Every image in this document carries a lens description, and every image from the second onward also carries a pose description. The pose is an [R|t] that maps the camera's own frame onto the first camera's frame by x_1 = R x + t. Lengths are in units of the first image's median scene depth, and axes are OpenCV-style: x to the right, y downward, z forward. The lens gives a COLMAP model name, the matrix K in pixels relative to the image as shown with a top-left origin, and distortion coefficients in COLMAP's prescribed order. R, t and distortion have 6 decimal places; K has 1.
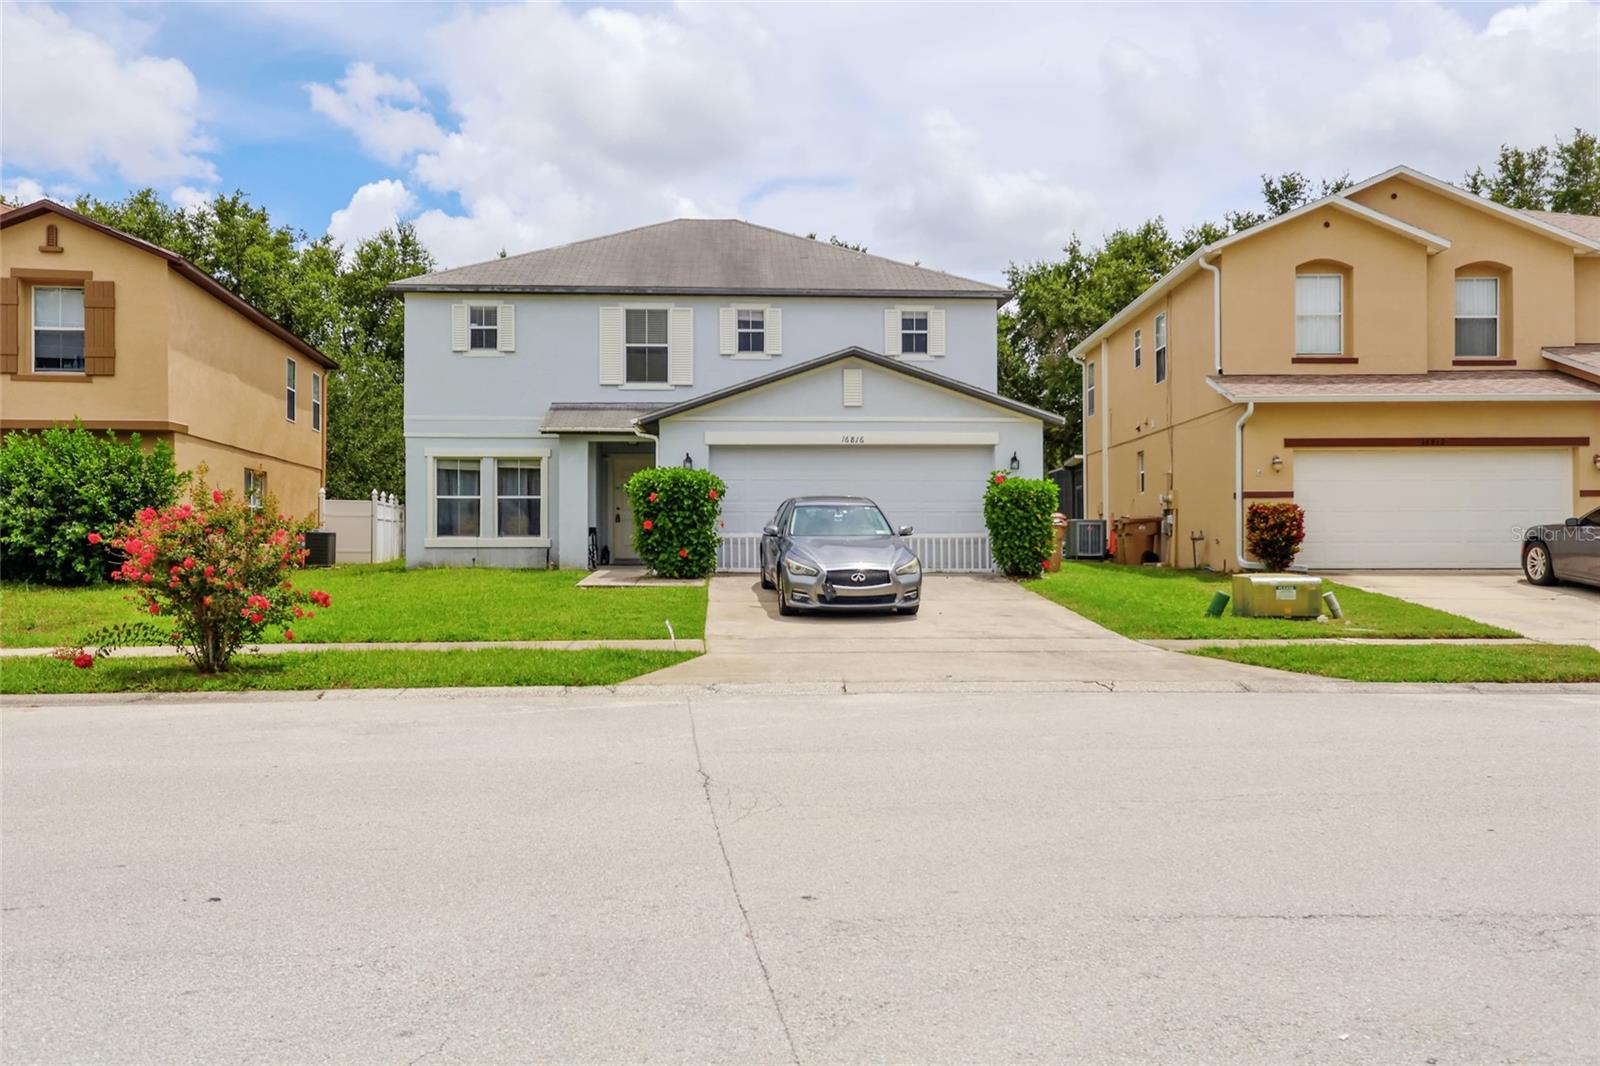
lens RADIAL K [[1305.7, 0, 799.4], [0, 1305.7, 536.3], [0, 0, 1]] dist [-0.031838, -0.000910]
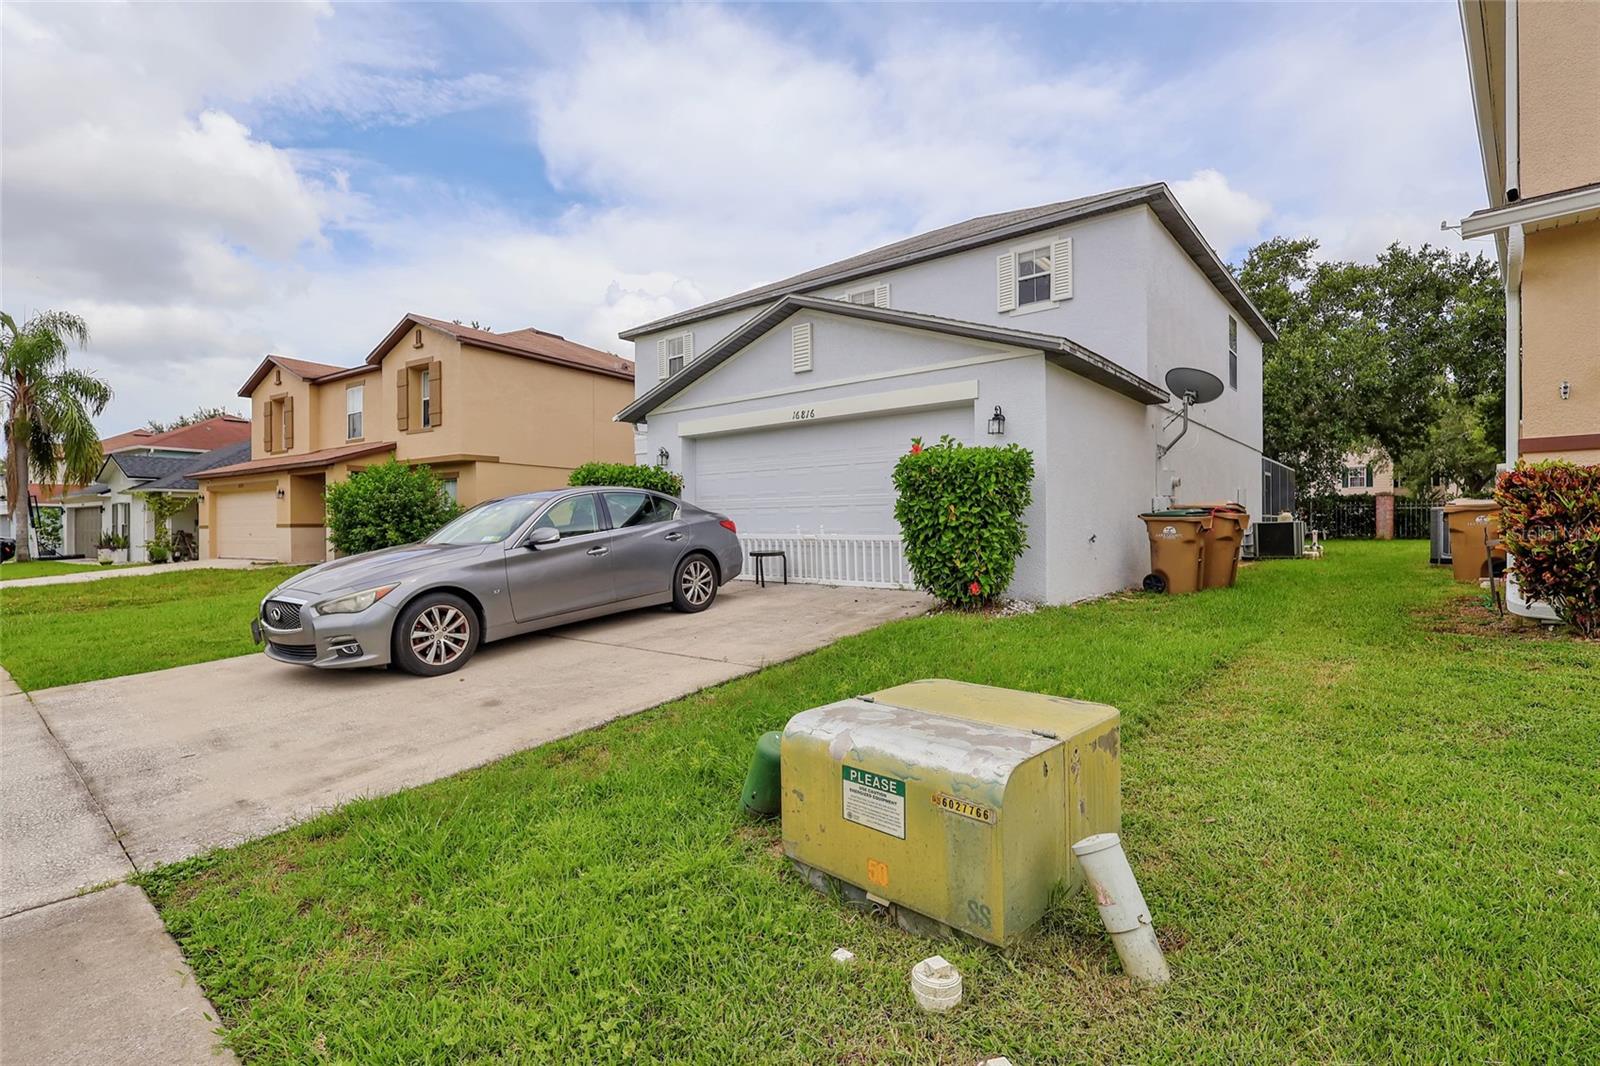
lens RADIAL K [[755.6, 0, 807.1], [0, 755.6, 531.3], [0, 0, 1]] dist [-0.001759, 0.000035]
pose [[0.727564, -0.001057, -0.686038, 0.306994], [0.006007, 0.999970, 0.004829, -0.004898], [0.686013, -0.007634, 0.727549, 0.577710]]
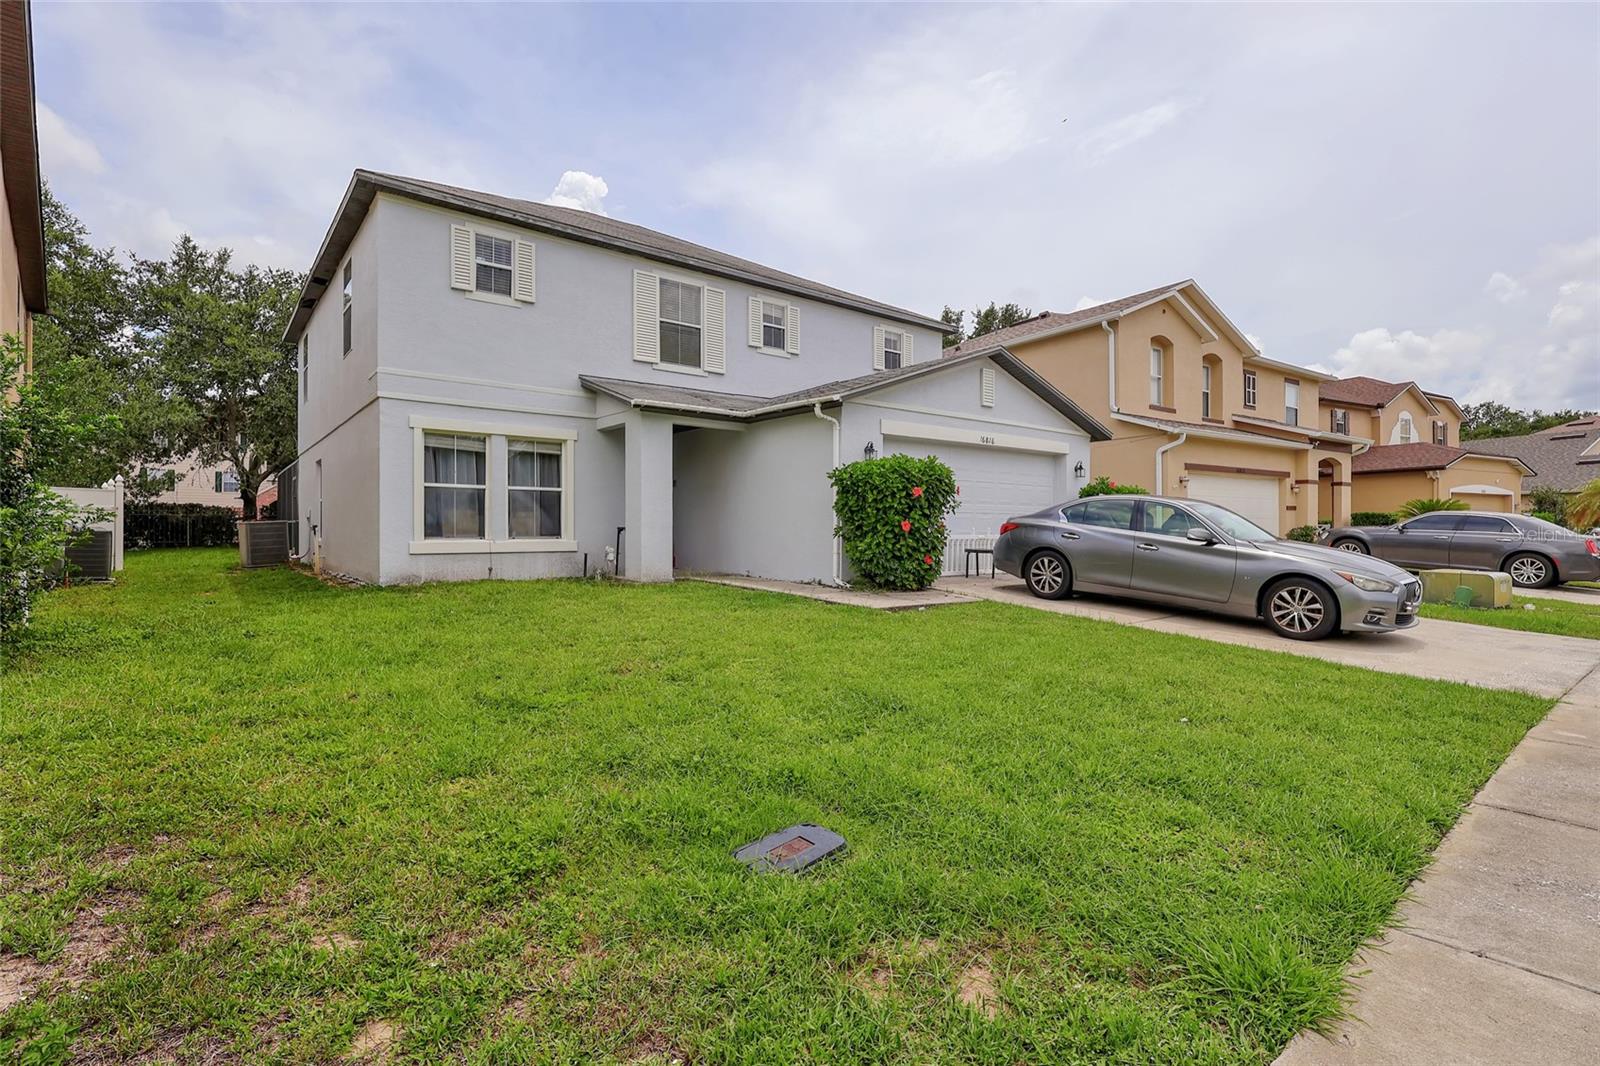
lens RADIAL K [[755.6, 0, 798.2], [0, 755.6, 528.7], [0, 0, 1]] dist [-0.001759, 0.000035]
pose [[0.806259, 0.002514, 0.591557, -0.358944], [-0.000482, 0.999993, -0.003591, -0.003969], [-0.591562, 0.002610, 0.806255, 0.536443]]
